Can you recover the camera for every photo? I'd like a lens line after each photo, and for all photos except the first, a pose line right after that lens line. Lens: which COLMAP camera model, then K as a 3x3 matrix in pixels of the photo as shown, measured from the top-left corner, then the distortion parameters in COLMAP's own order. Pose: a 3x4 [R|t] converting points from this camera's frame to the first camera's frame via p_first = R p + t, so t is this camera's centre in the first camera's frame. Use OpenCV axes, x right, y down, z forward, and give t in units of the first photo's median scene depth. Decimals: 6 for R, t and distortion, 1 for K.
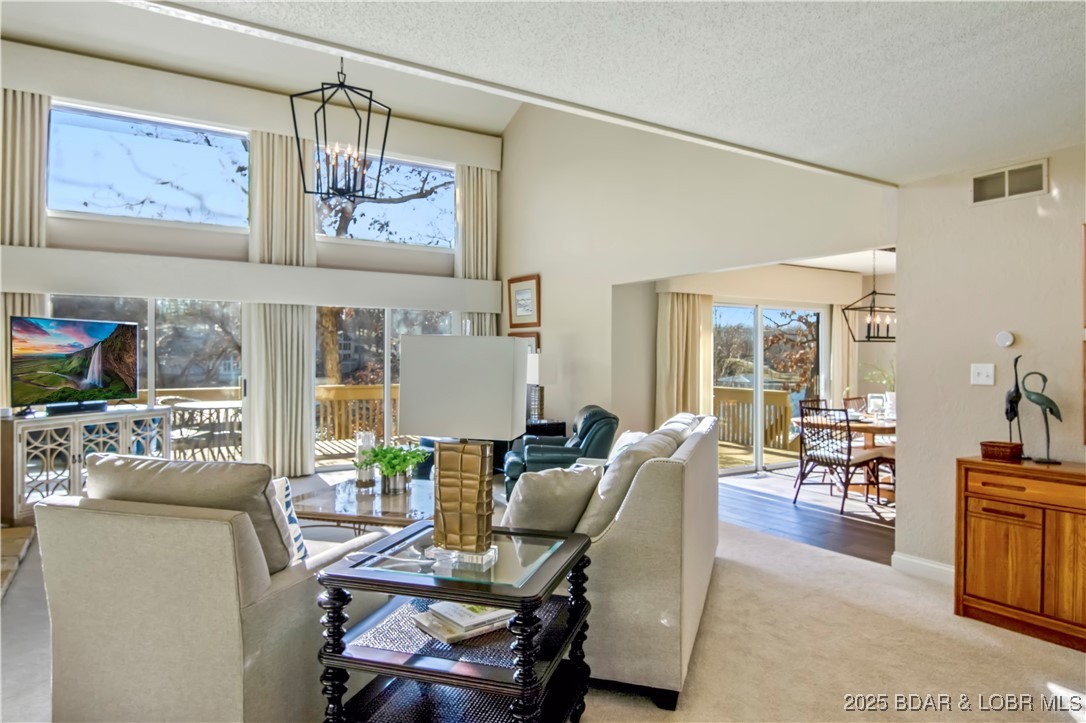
lens RADIAL K [[647.3, 0, 525.2], [0, 647.3, 368.2], [0, 0, 1]] dist [-0.014080, -0.002634]
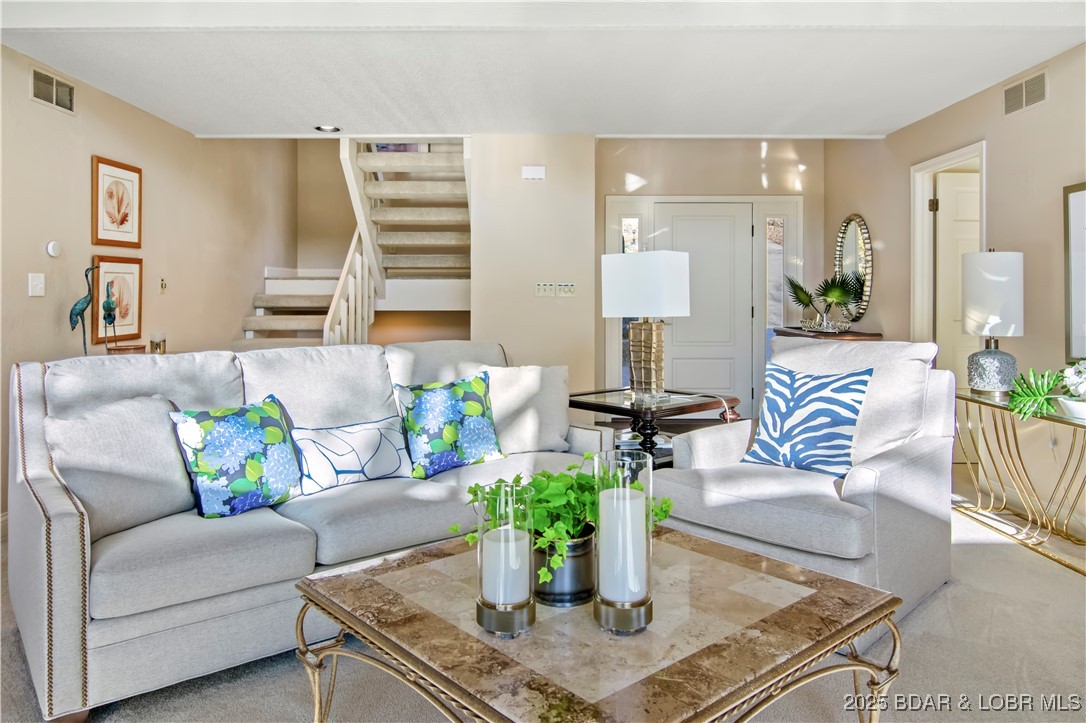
lens RADIAL K [[746.3, 0, 528.9], [0, 746.3, 298.2], [0, 0, 1]] dist [-0.004533, -0.015365]
pose [[-0.843836, -0.004977, 0.536579, -0.302024], [0.005877, 0.999811, 0.018516, 0.008555], [-0.536570, 0.018778, -0.843647, 0.992842]]
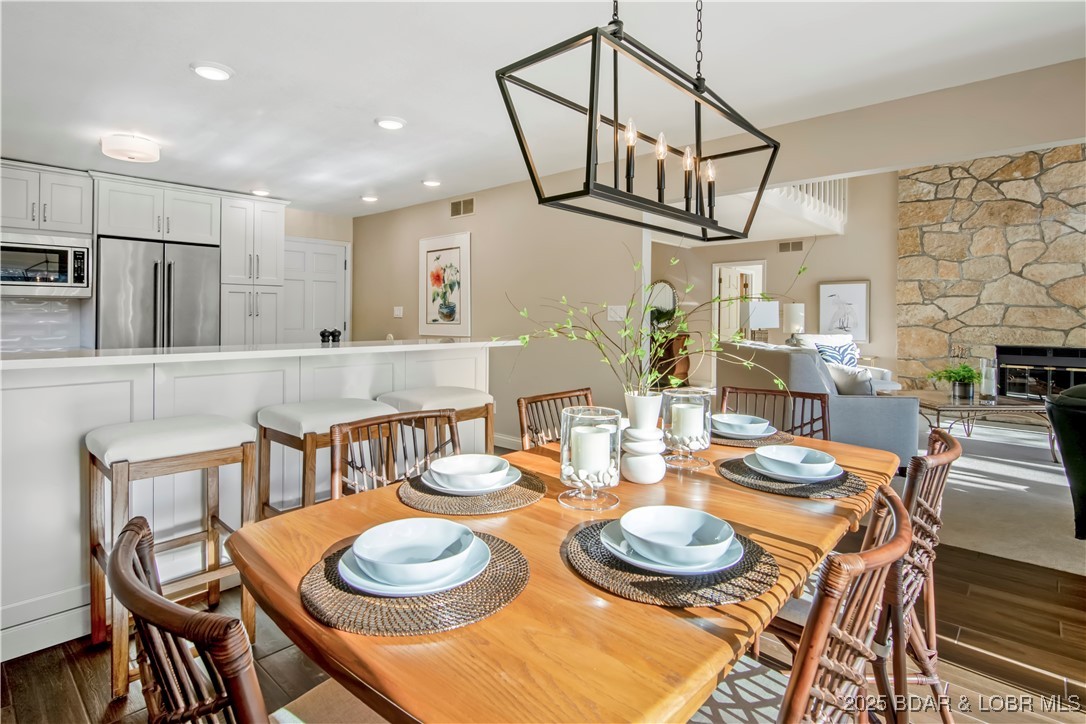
lens RADIAL K [[564.4, 0, 529.4], [0, 564.4, 316.3], [0, 0, 1]] dist [-0.000179, -0.007409]
pose [[-0.967598, -0.007492, -0.252385, 0.780321], [-0.012241, 0.999776, 0.017252, -0.001994], [0.252200, 0.019782, -0.967473, 1.444903]]
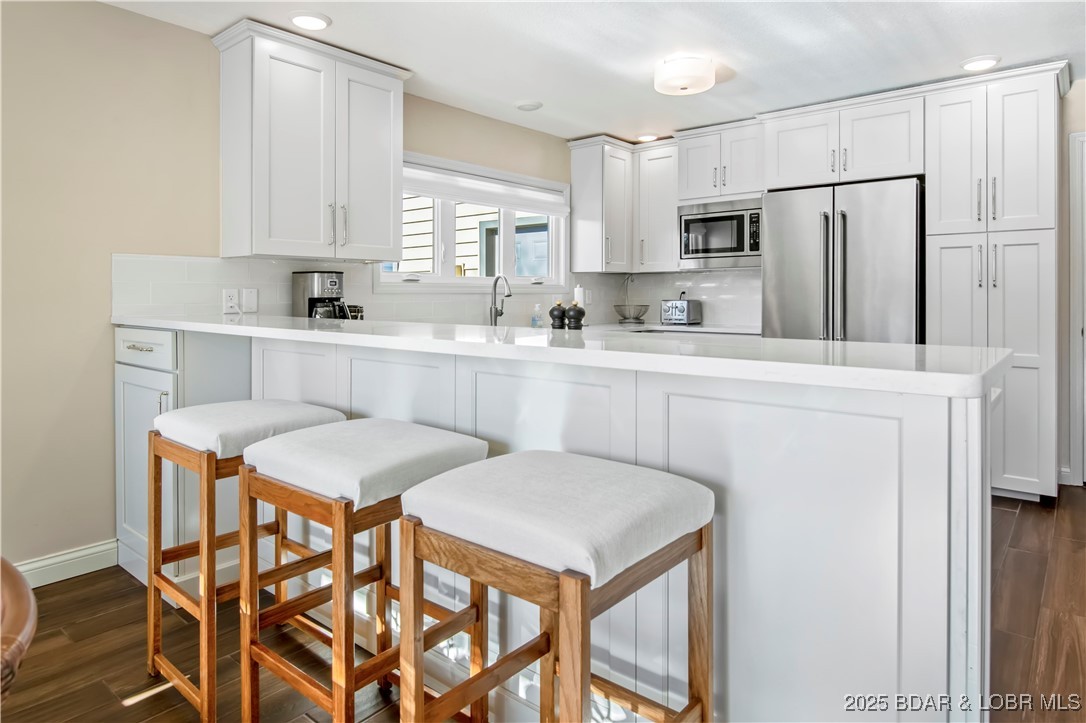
lens RADIAL K [[663.5, 0, 514.6], [0, 663.5, 286.4], [0, 0, 1]] dist [-0.027559, -0.001003]
pose [[-0.305078, 0.013423, 0.952233, 0.513890], [0.021130, 0.999750, -0.007323, 0.015728], [-0.952093, 0.017887, -0.305285, 0.981290]]
